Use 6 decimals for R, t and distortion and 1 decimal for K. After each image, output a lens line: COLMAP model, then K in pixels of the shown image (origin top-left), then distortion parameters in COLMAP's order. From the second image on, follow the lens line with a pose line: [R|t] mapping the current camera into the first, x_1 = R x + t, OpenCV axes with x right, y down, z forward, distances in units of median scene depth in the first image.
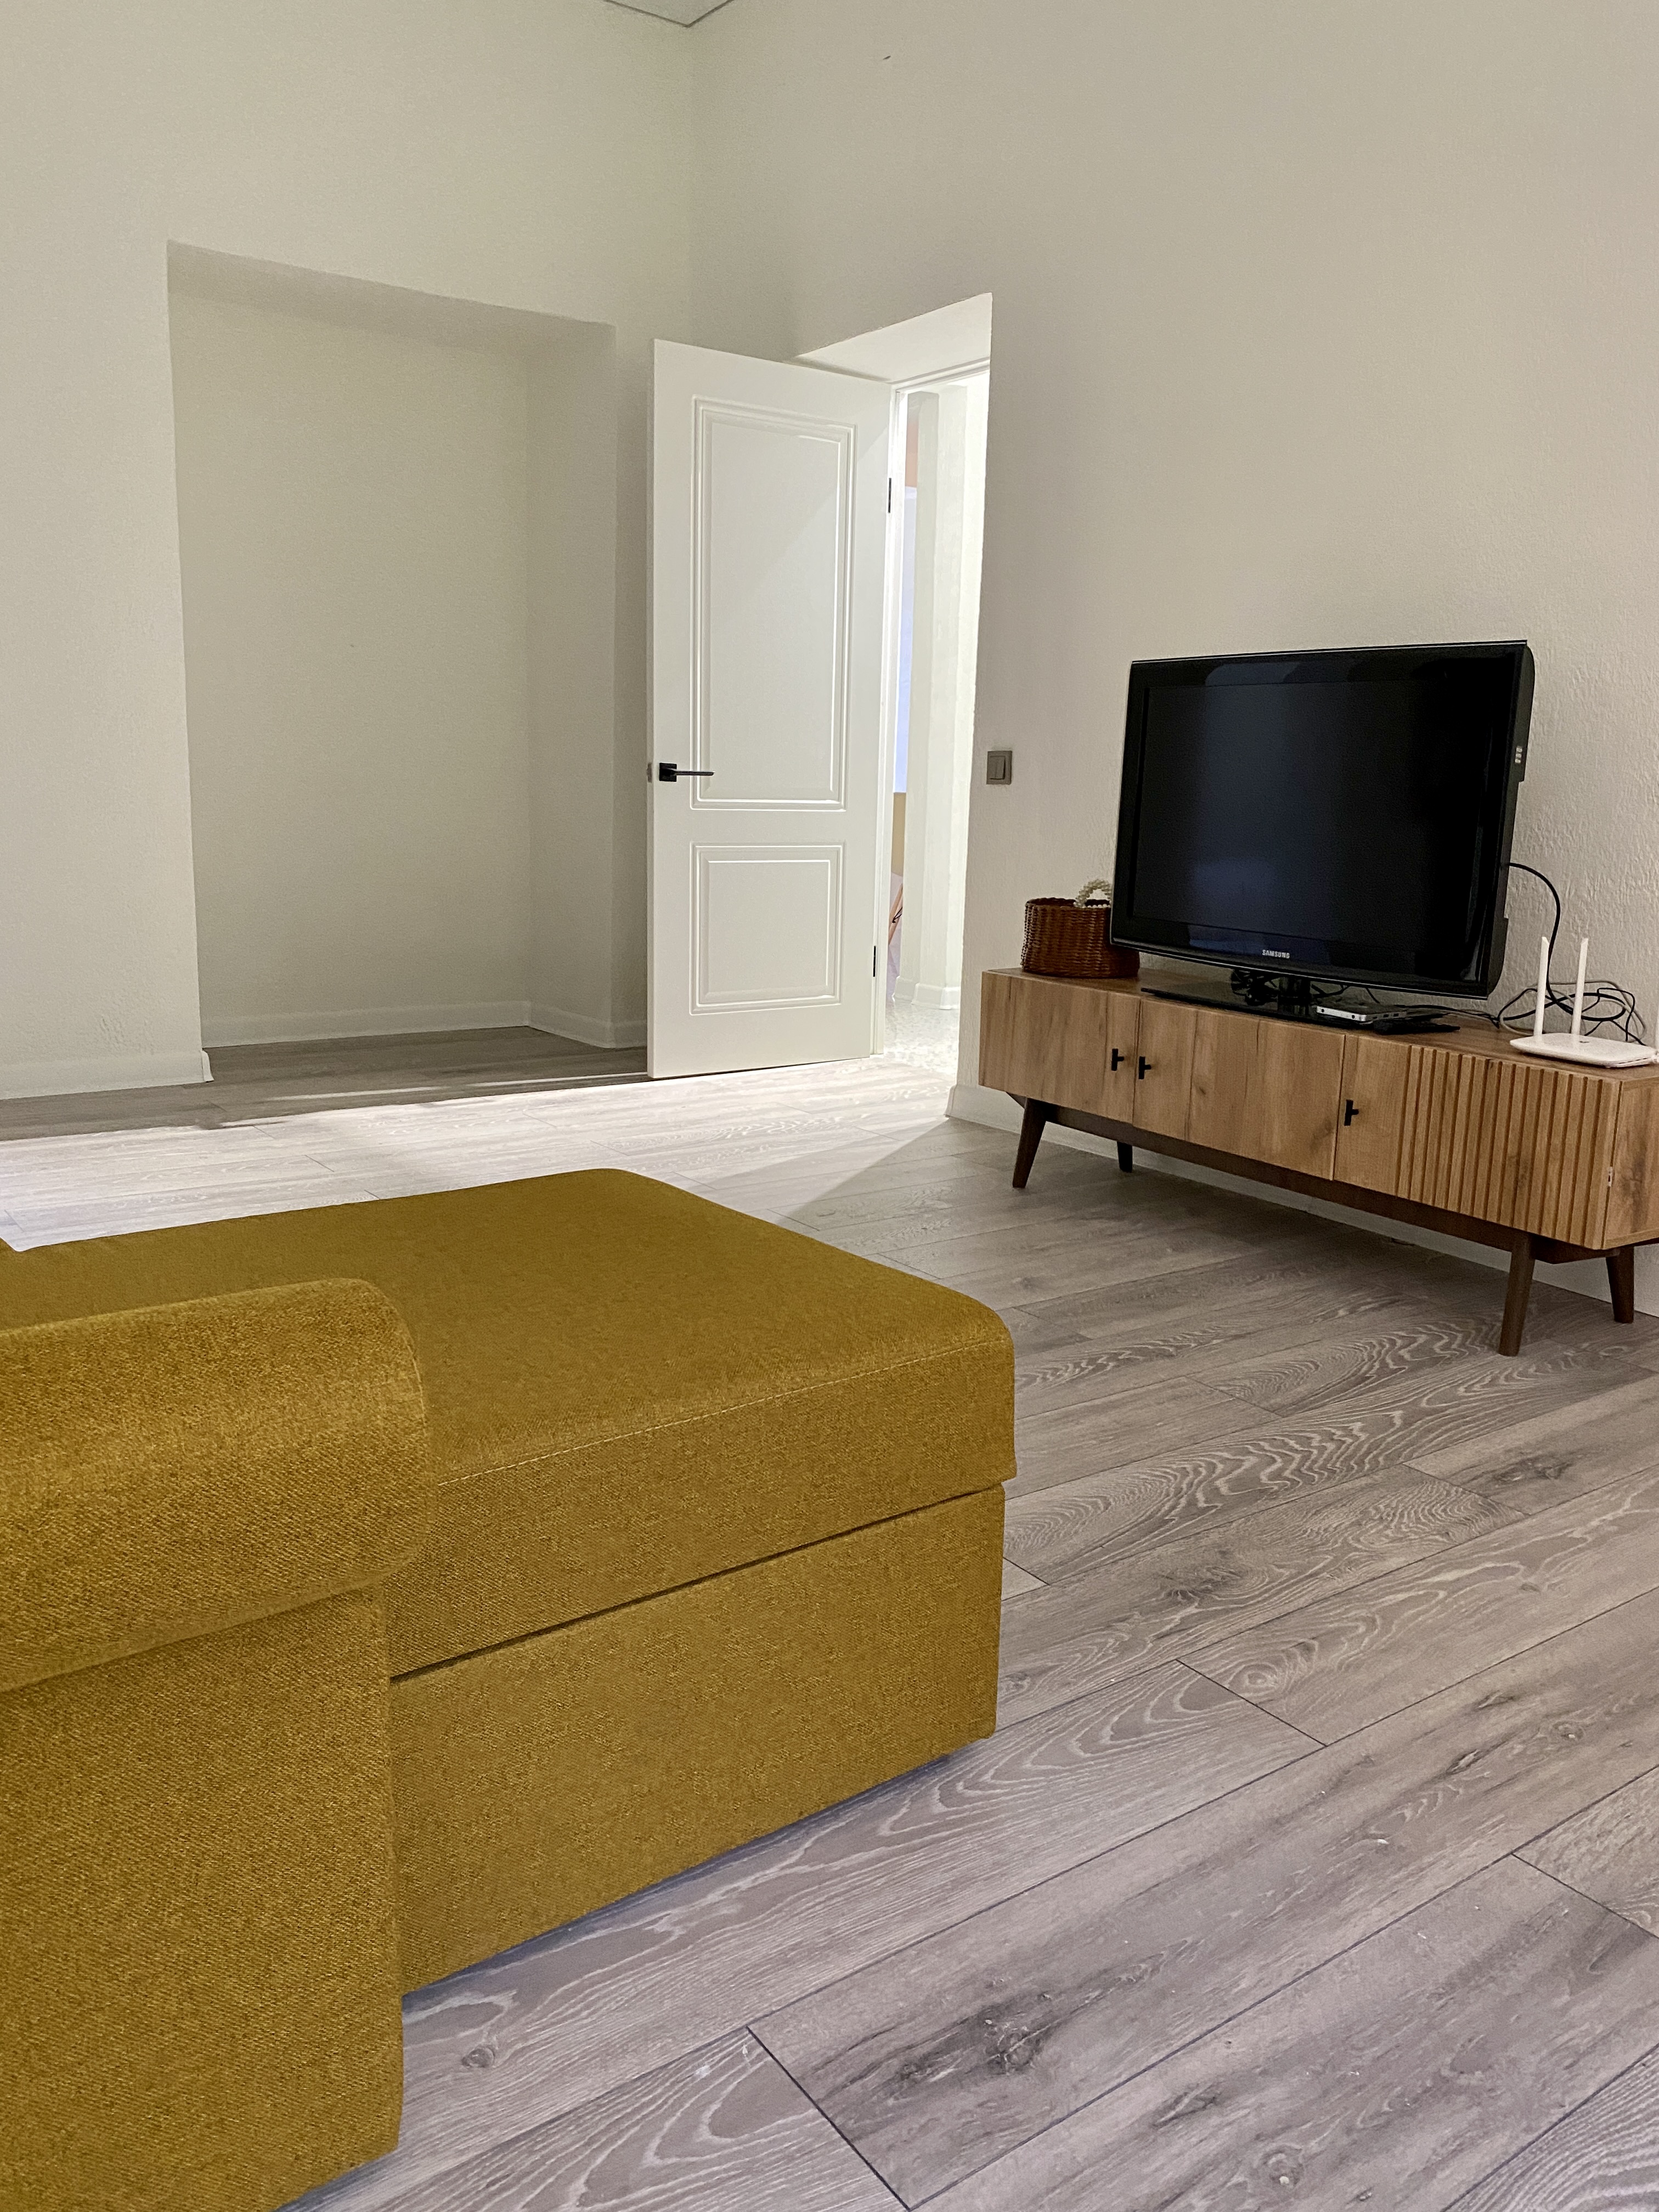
lens RADIAL K [[1721.4, 0, 889.1], [0, 1721.4, 1090.4], [0, 0, 1]] dist [0.022968, -0.011376]
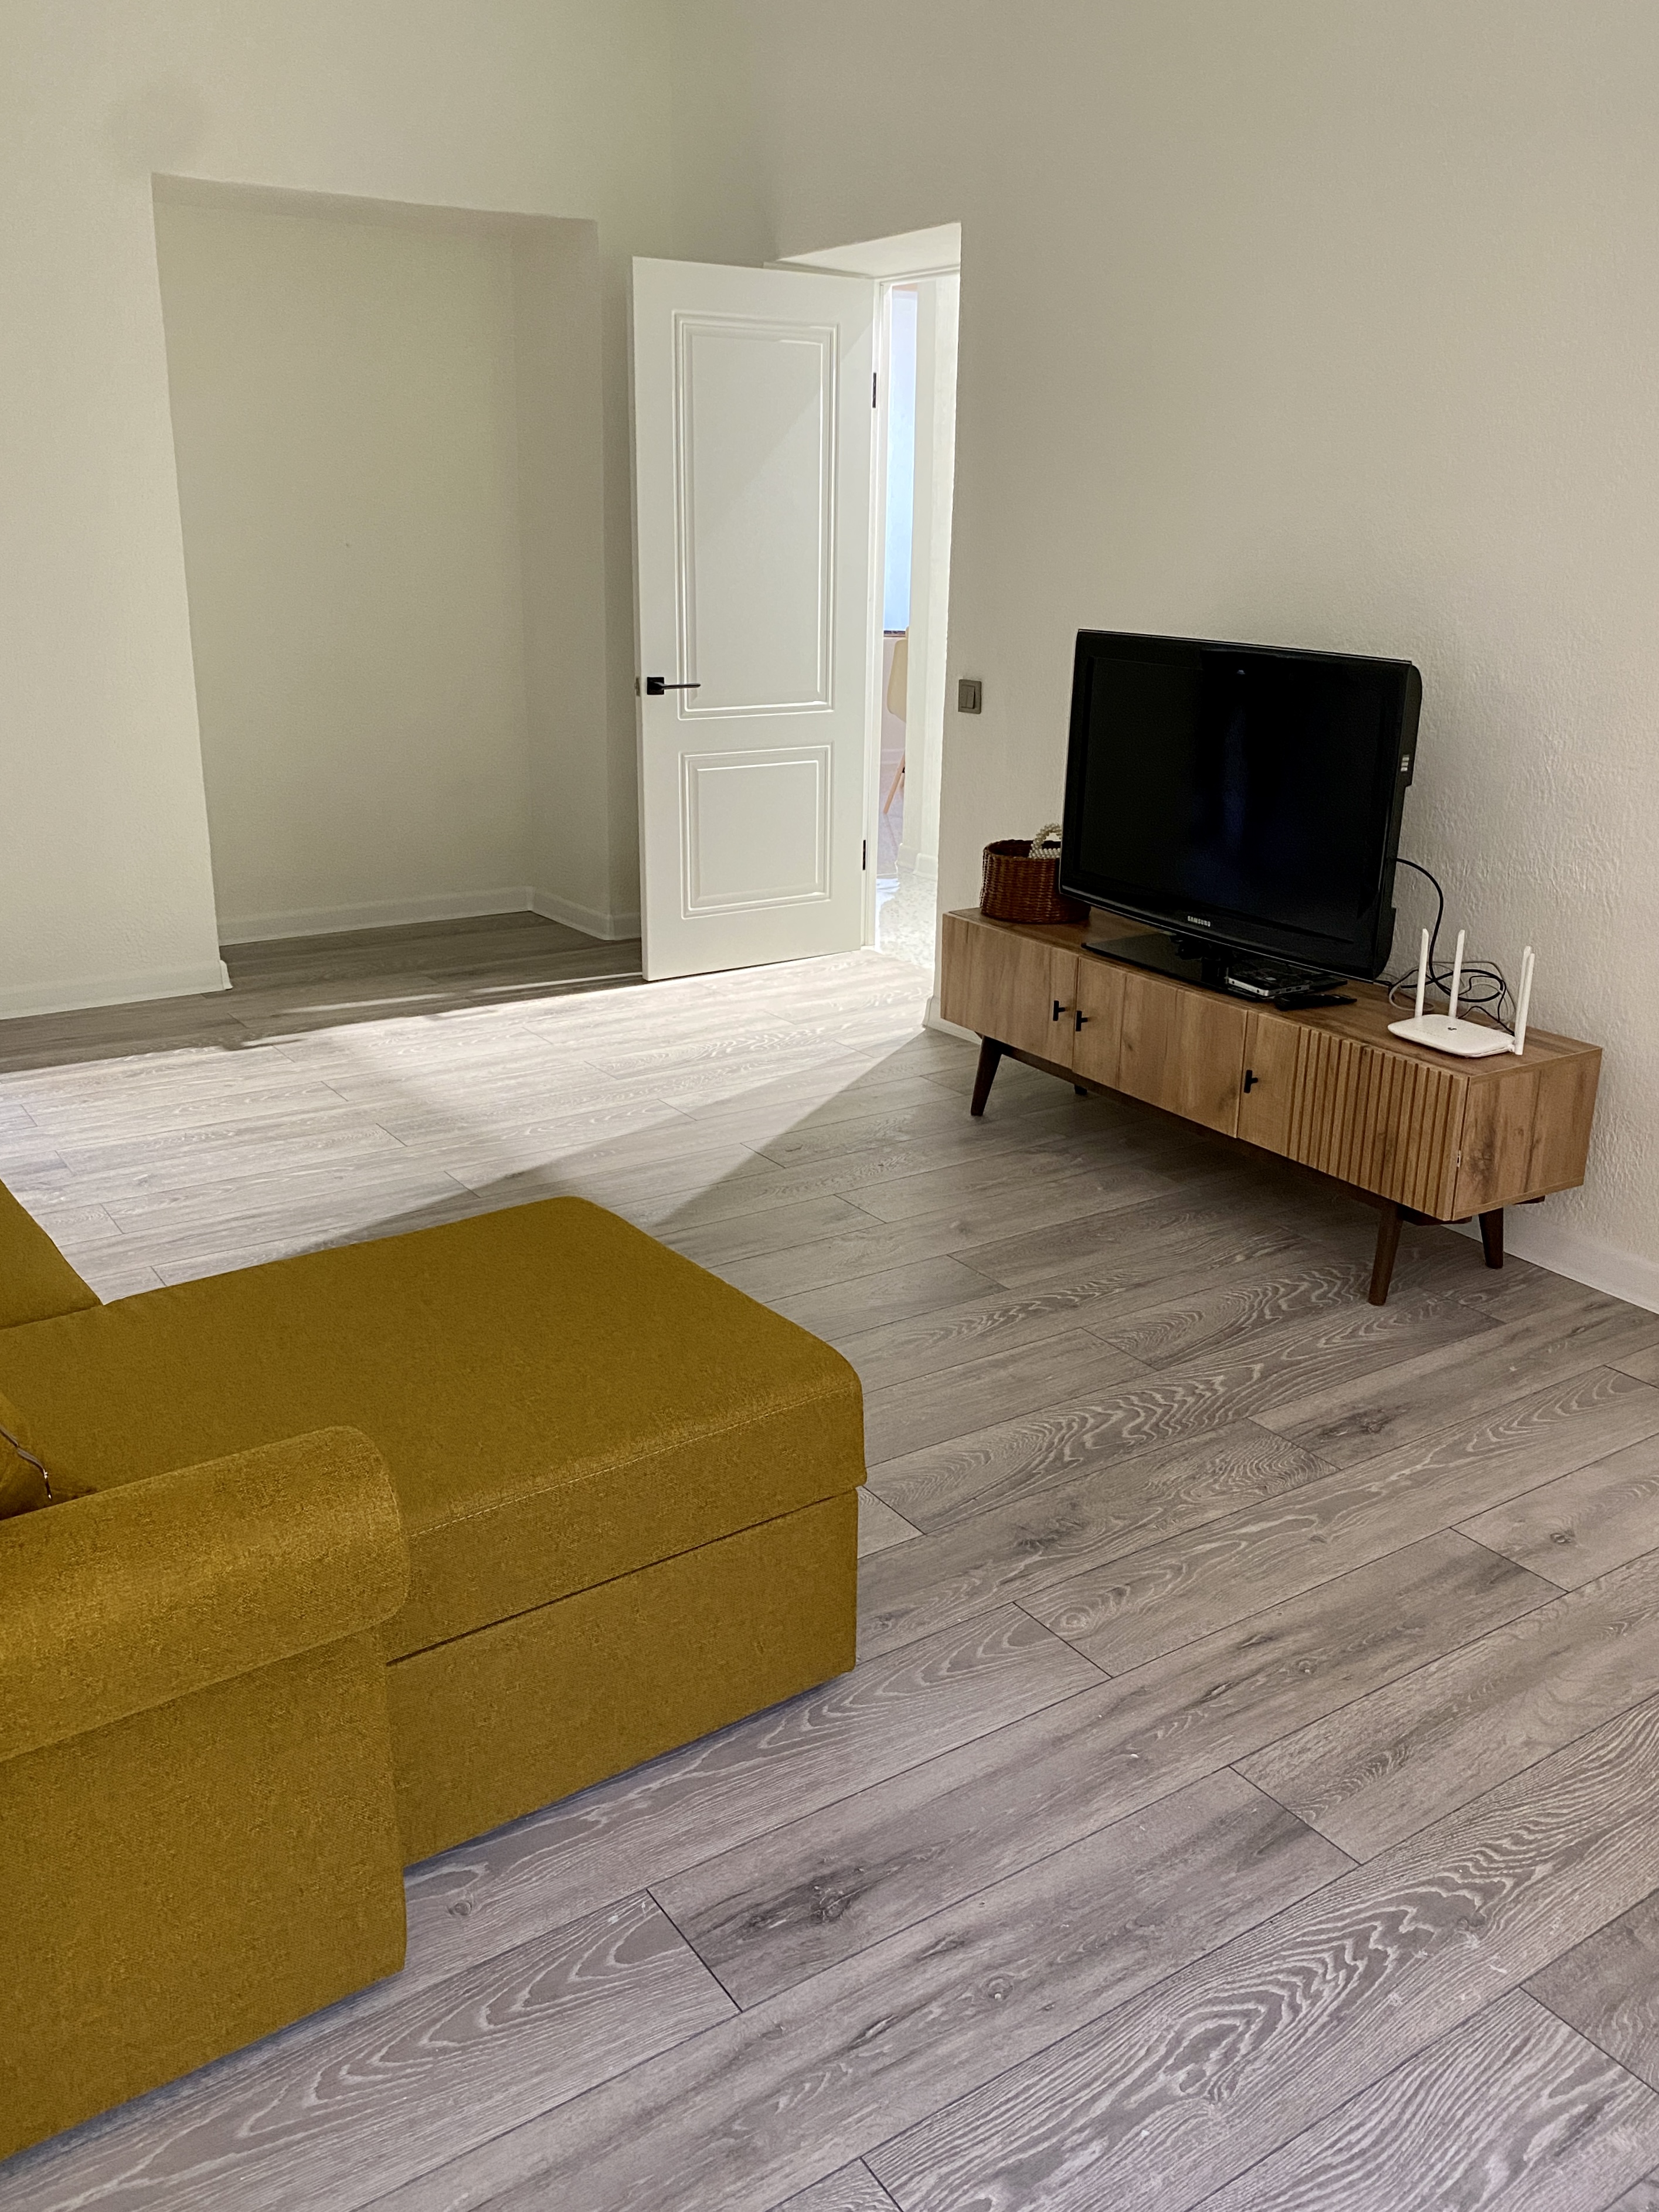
lens RADIAL K [[1826.4, 0, 880.7], [0, 1826.4, 1080.0], [0, 0, 1]] dist [0.079611, -0.123495]
pose [[0.999492, -0.000716, -0.031849, 0.075601], [0.004359, 0.993417, 0.114475, -0.140754], [0.031557, -0.114556, 0.992915, -0.204960]]
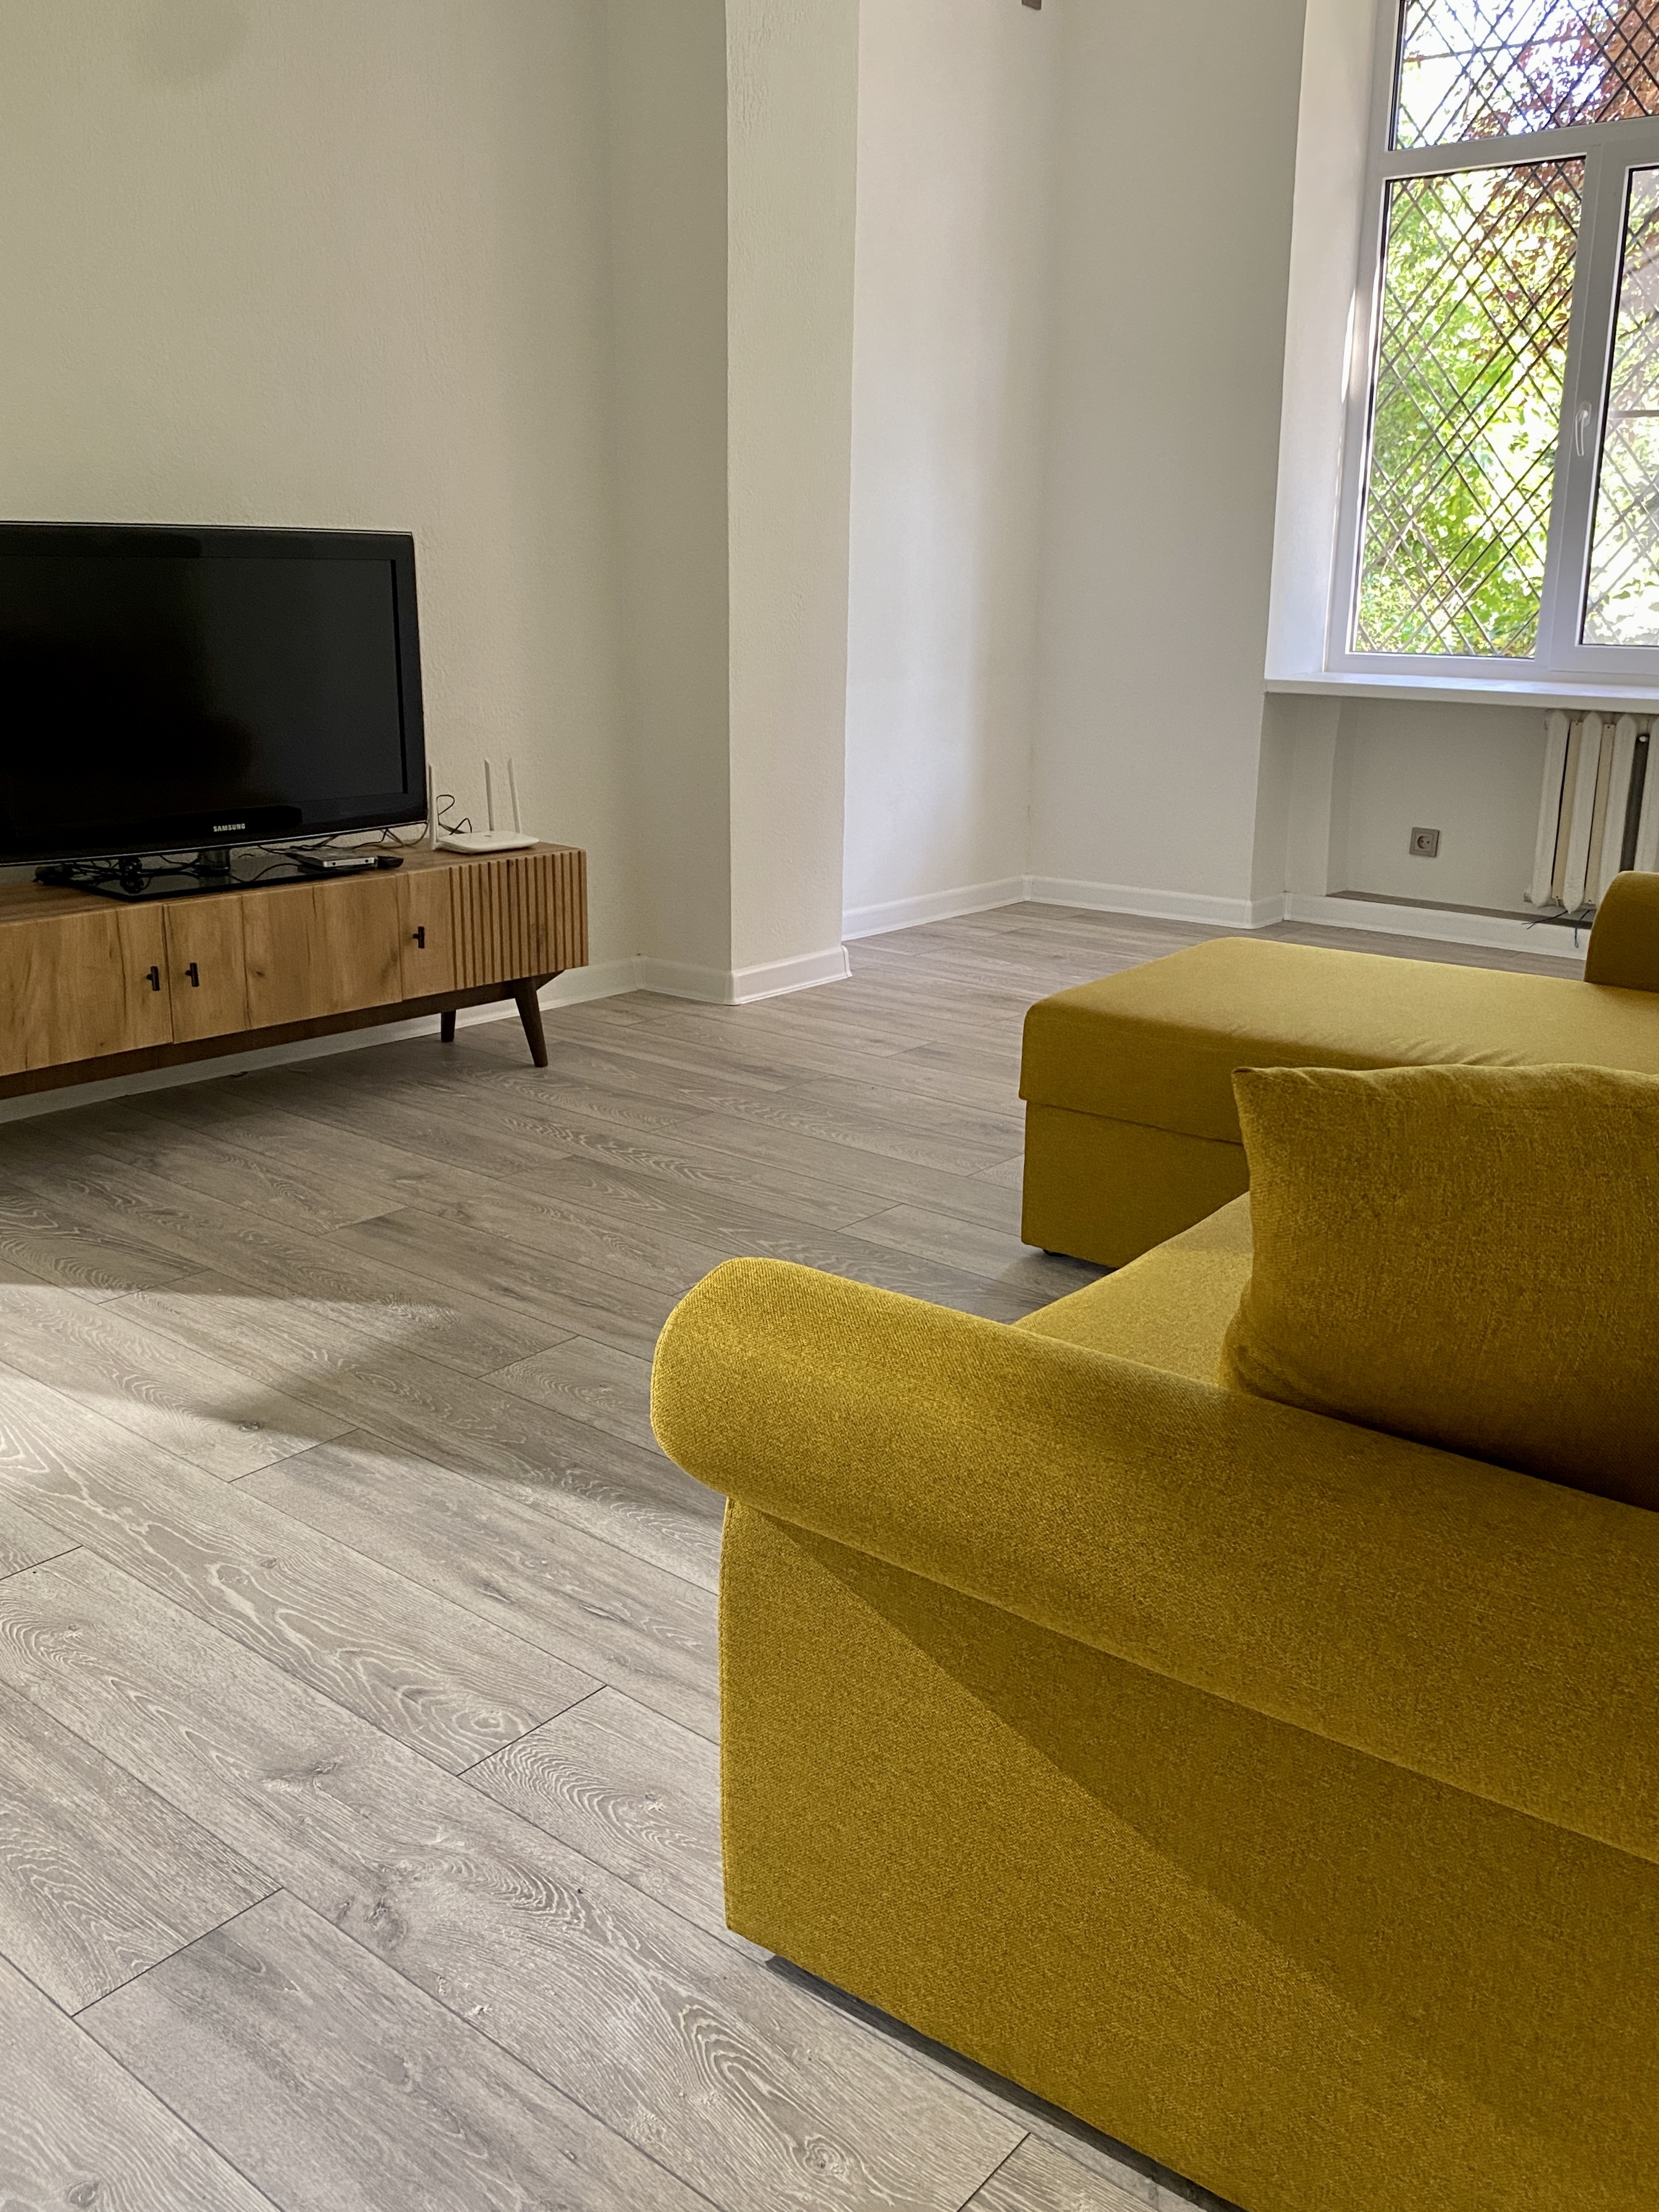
lens RADIAL K [[1826.4, 0, 880.7], [0, 1826.4, 1080.0], [0, 0, 1]] dist [0.079611, -0.123495]
pose [[-0.261536, -0.293221, 0.919576, -1.126573], [0.149805, 0.928861, 0.338787, -0.309962], [-0.953497, 0.226362, -0.199005, 1.097526]]
